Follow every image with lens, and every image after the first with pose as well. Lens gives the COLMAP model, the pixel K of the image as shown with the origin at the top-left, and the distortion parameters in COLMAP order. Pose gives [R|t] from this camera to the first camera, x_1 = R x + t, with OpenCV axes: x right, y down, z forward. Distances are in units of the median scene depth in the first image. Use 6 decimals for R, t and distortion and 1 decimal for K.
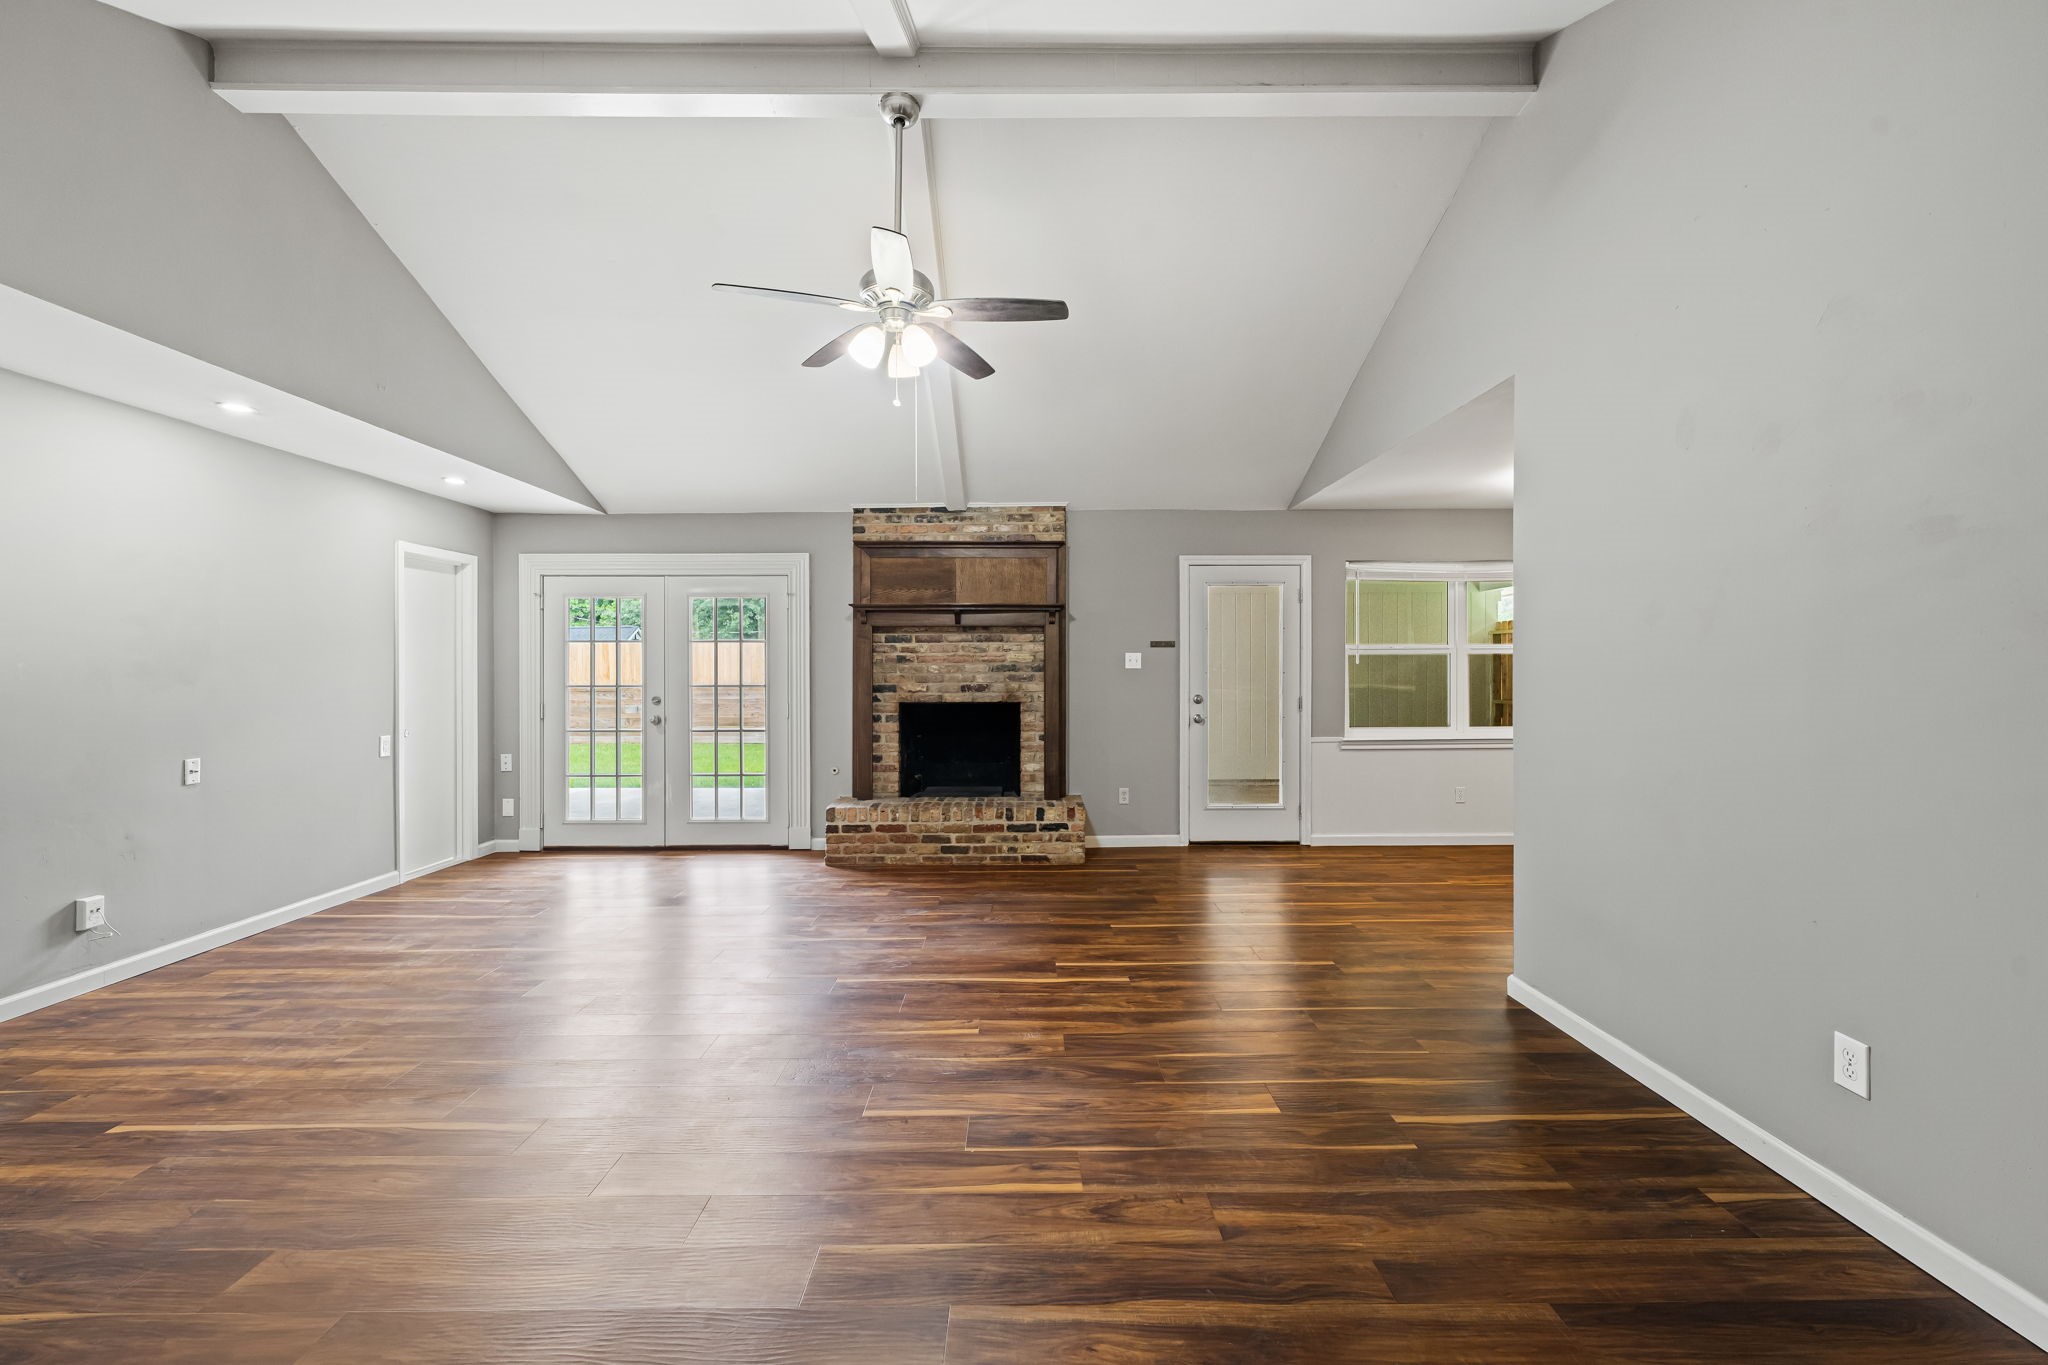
lens RADIAL K [[852.6, 0, 1015.9], [0, 852.6, 688.4], [0, 0, 1]] dist [-0.000727, -0.000077]
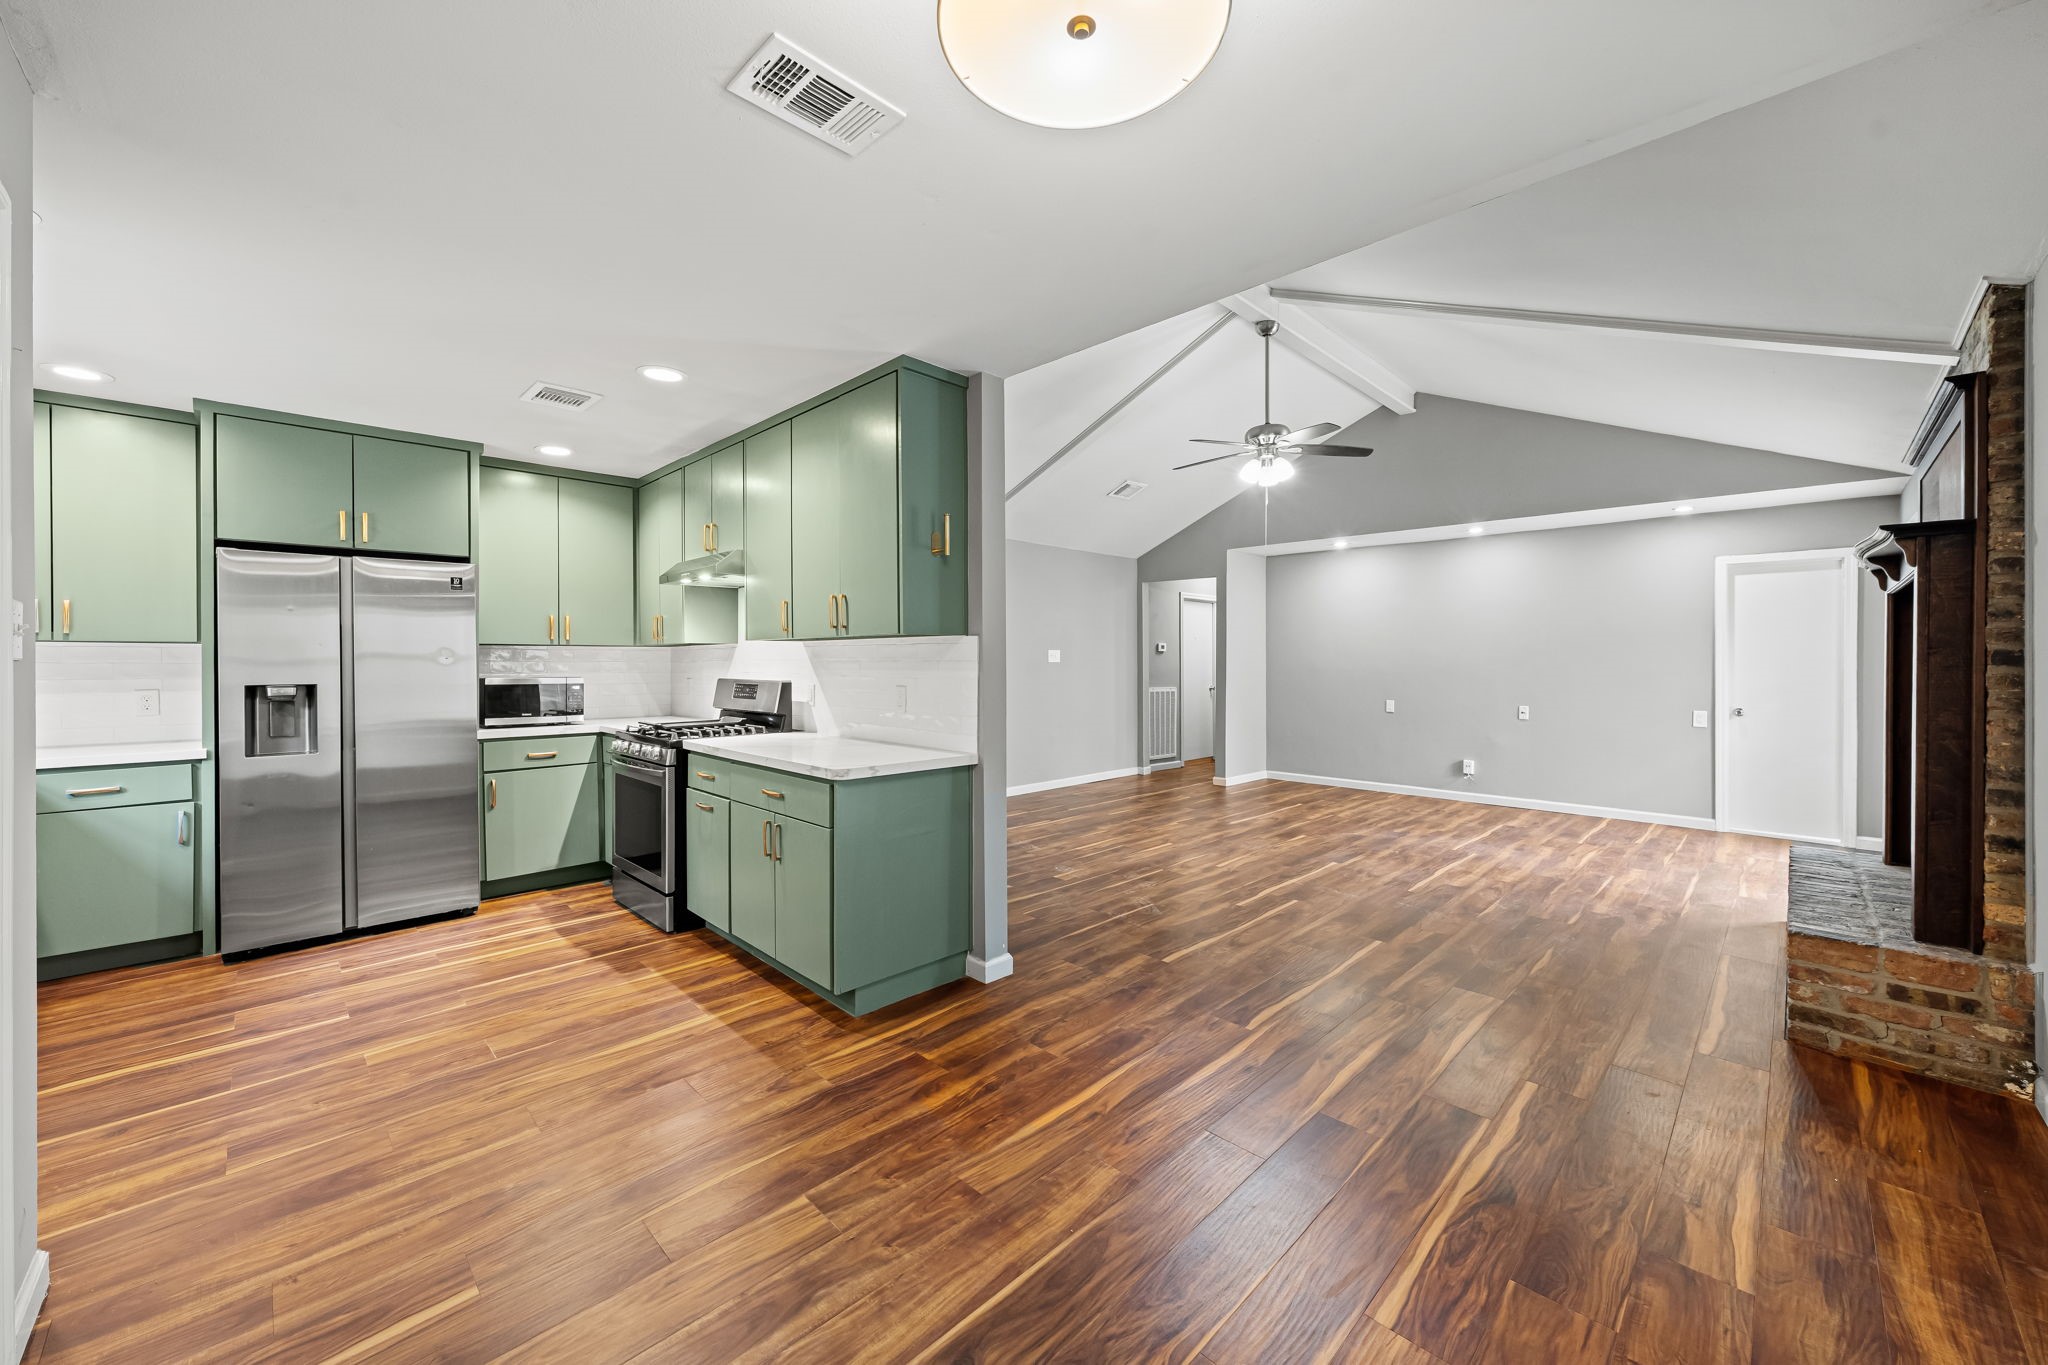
lens RADIAL K [[811.7, 0, 1019.9], [0, 811.7, 657.1], [0, 0, 1]] dist [-0.000753, -0.000265]
pose [[-0.718962, 0.001456, -0.695048, 0.858777], [-0.013871, 0.999769, 0.016442, -0.032400], [0.694911, 0.021463, -0.718776, 1.164057]]
